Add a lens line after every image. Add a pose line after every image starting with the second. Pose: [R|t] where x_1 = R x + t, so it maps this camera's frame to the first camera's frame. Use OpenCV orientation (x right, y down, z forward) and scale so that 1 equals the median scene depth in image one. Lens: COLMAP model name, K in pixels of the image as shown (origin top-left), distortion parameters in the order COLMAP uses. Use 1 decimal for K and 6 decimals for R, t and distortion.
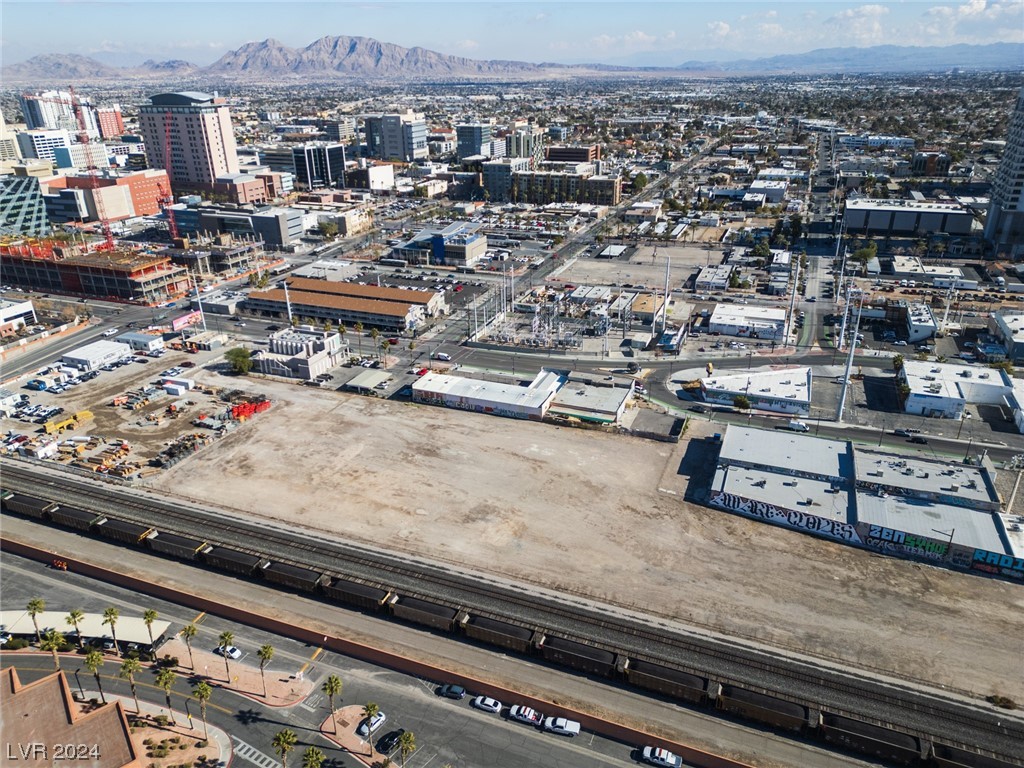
lens RADIAL K [[708.9, 0, 509.9], [0, 708.9, 386.5], [0, 0, 1]] dist [0.083474, -0.080409]
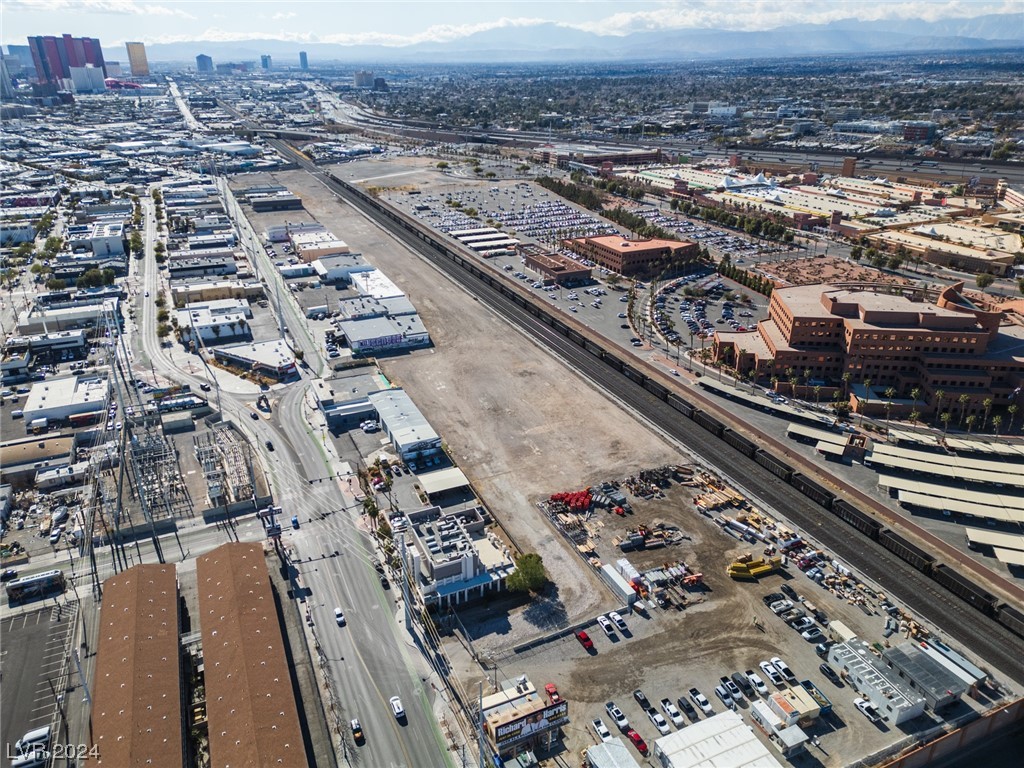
lens RADIAL K [[708.9, 0, 509.9], [0, 708.9, 386.5], [0, 0, 1]] dist [0.083474, -0.080409]
pose [[-0.720599, -0.269928, 0.638652, -0.721943], [0.293641, 0.715614, 0.633776, -0.575227], [-0.628102, 0.644232, -0.436409, 1.154935]]
